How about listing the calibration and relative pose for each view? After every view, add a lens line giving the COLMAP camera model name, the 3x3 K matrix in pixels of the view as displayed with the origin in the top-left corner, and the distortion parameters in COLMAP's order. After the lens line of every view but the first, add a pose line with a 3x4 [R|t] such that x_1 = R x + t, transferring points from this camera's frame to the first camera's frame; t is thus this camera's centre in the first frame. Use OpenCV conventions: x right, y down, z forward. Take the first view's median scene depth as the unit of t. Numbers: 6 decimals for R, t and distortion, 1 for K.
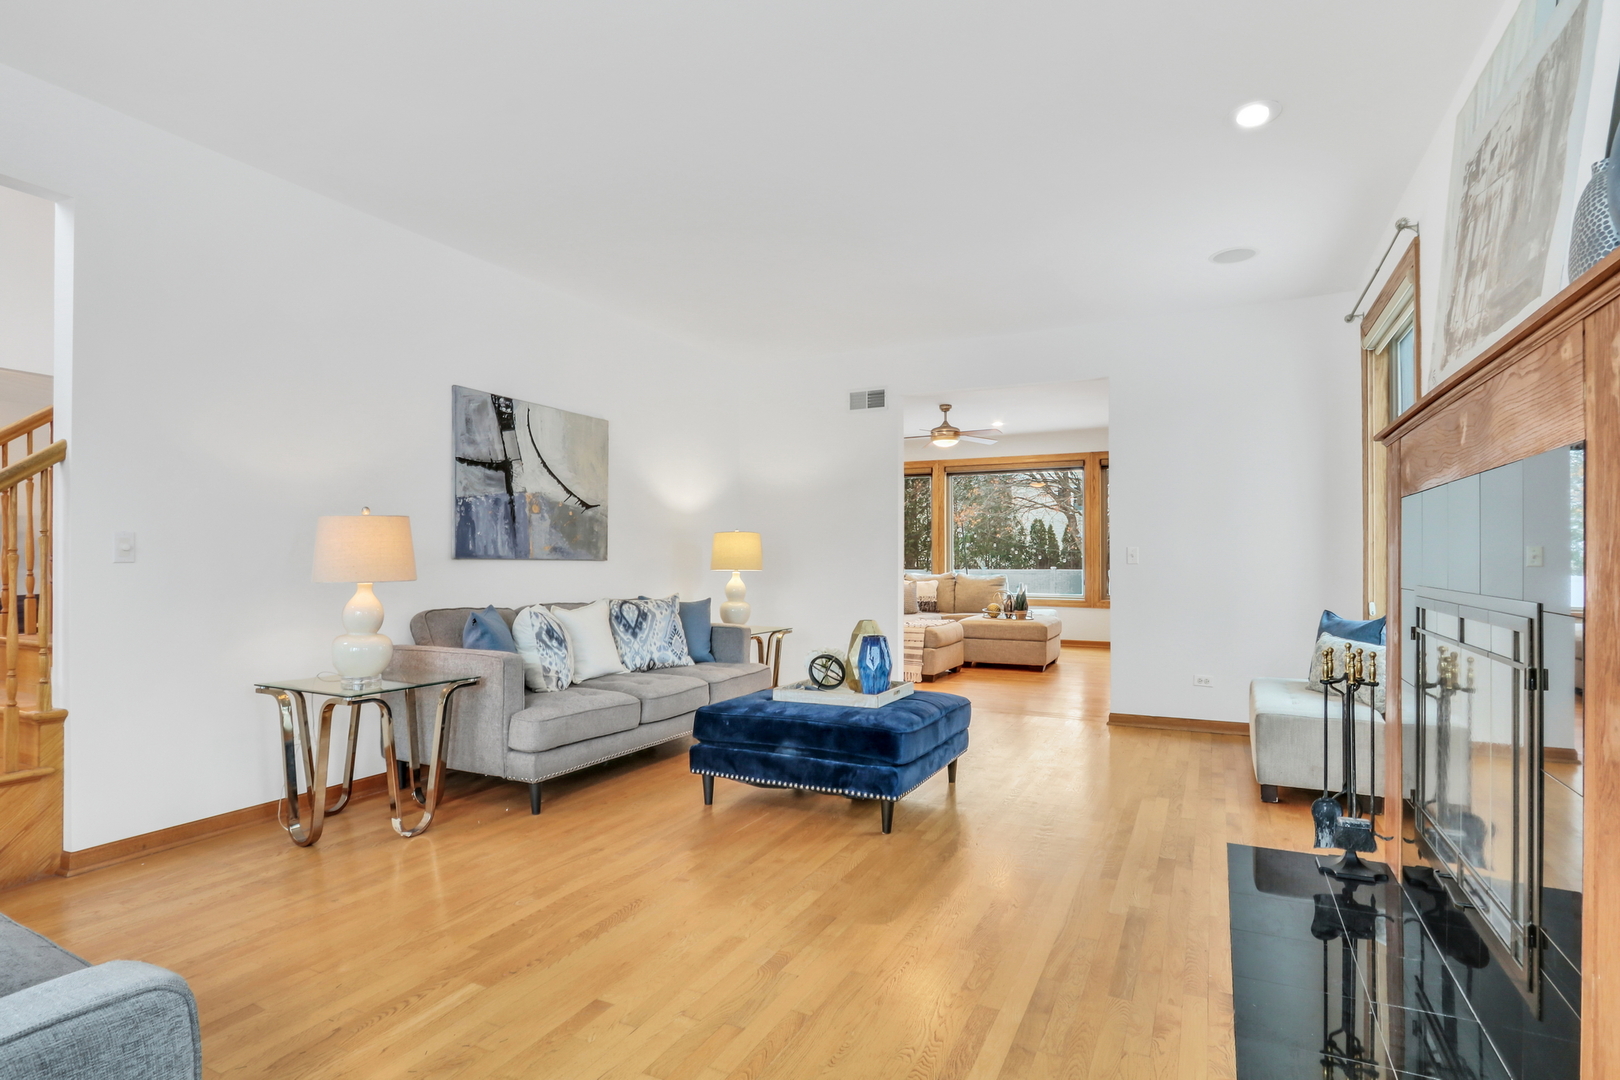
lens RADIAL K [[819.1, 0, 805.3], [0, 819.1, 569.3], [0, 0, 1]] dist [-0.013553, 0.000546]
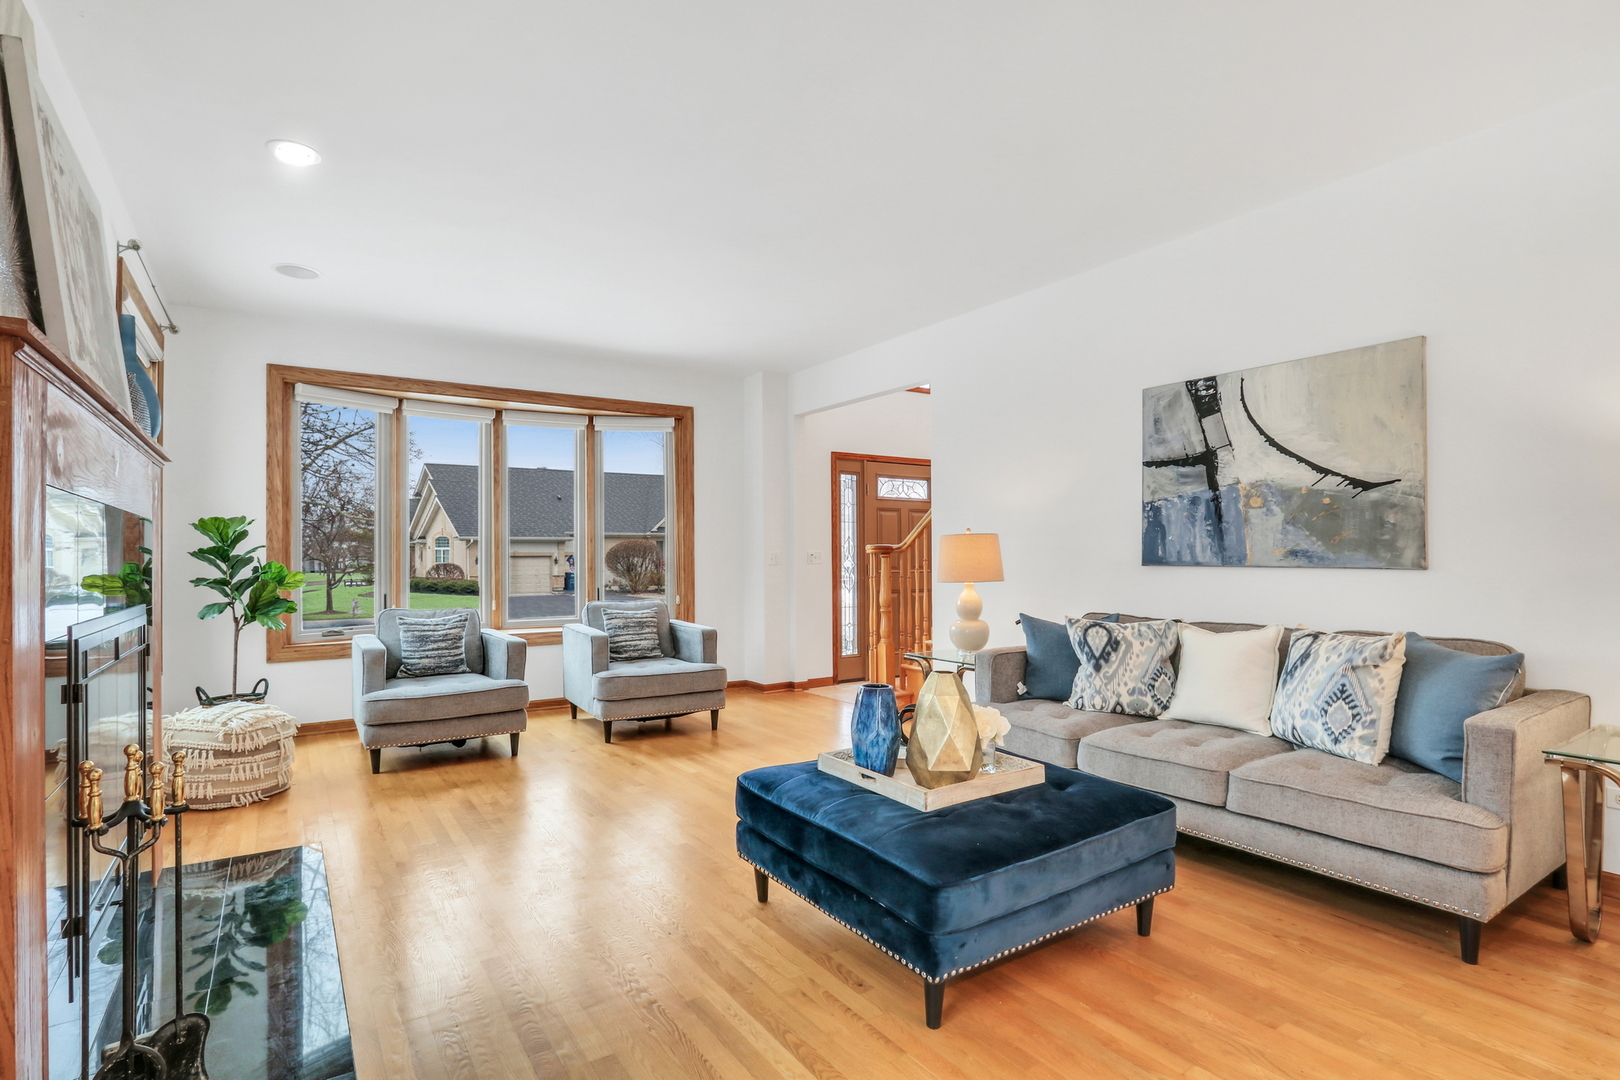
lens RADIAL K [[801.3, 0, 799.8], [0, 801.3, 549.8], [0, 0, 1]] dist [-0.014686, 0.001461]
pose [[-0.470729, 0.009168, -0.882230, 0.579091], [0.010835, 0.999931, 0.004610, -0.038355], [0.882211, -0.007389, -0.470795, 1.023052]]
